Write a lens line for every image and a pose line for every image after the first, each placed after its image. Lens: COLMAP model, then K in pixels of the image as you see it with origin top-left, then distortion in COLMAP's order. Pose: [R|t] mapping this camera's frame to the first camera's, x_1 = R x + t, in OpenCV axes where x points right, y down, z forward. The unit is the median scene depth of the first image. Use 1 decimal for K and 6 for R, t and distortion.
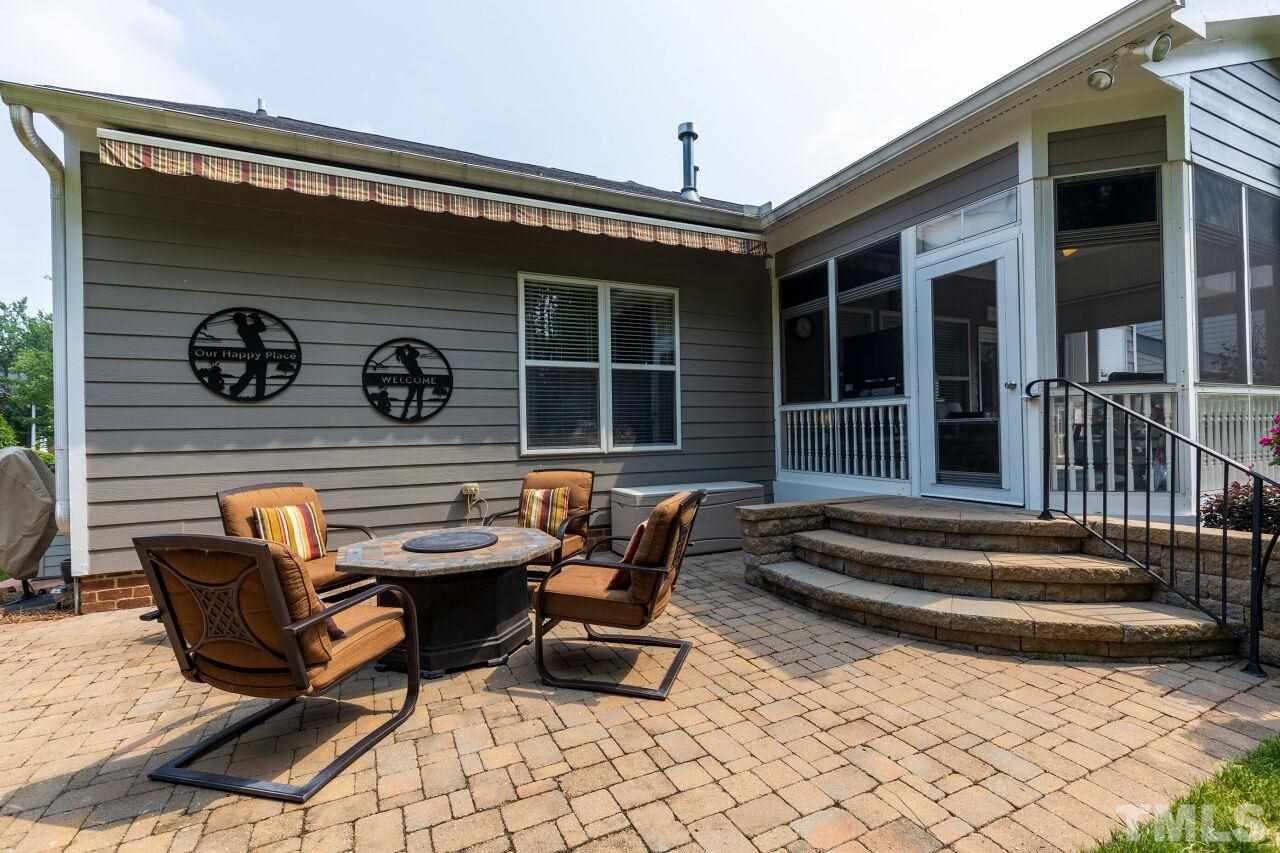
lens RADIAL K [[572.5, 0, 643.9], [0, 572.5, 428.7], [0, 0, 1]] dist [-0.000230, -0.000241]
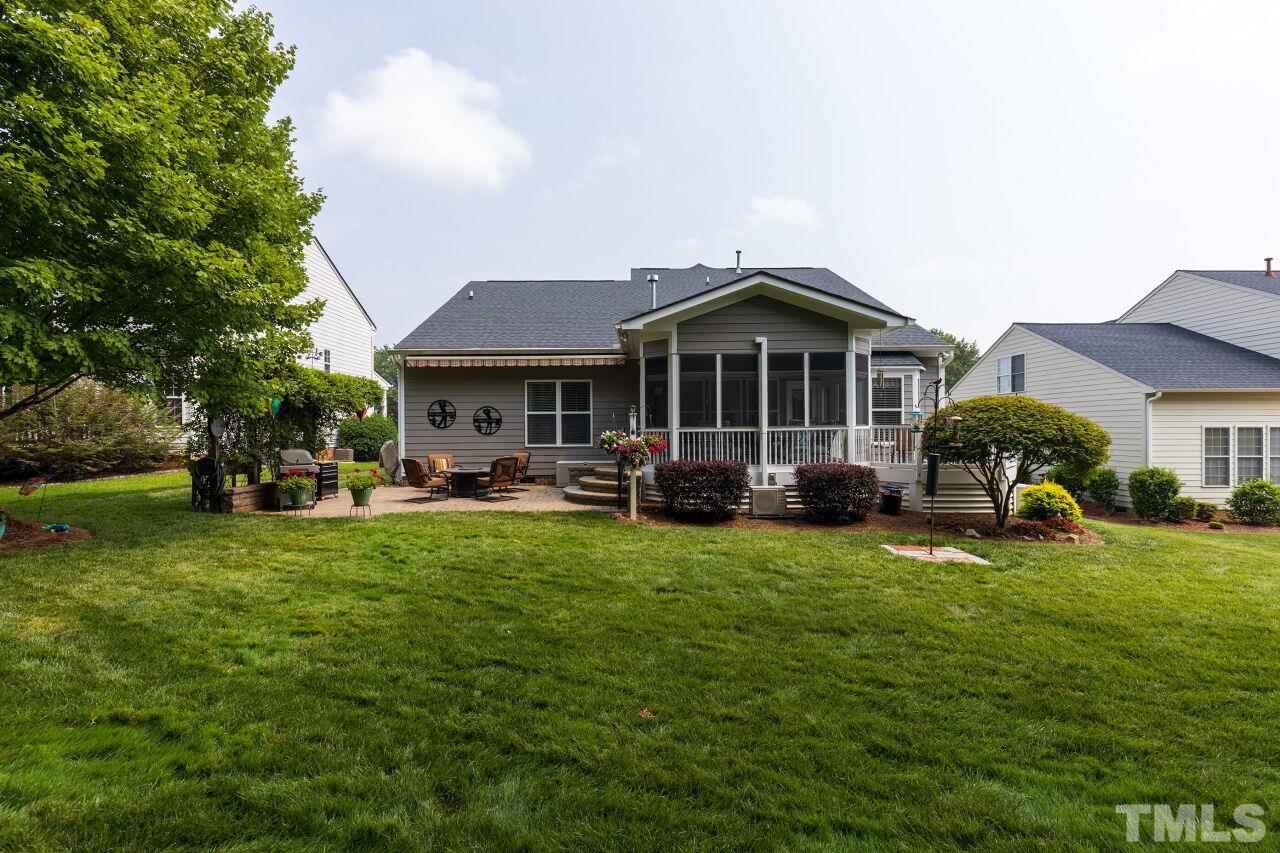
lens RADIAL K [[572.5, 0, 636.8], [0, 572.5, 431.3], [0, 0, 1]] dist [-0.000230, -0.000241]
pose [[0.896345, 0.006152, -0.443315, 1.395763], [-0.005795, 0.999981, 0.002160, -0.035822], [0.443320, 0.000633, 0.896363, -1.142721]]
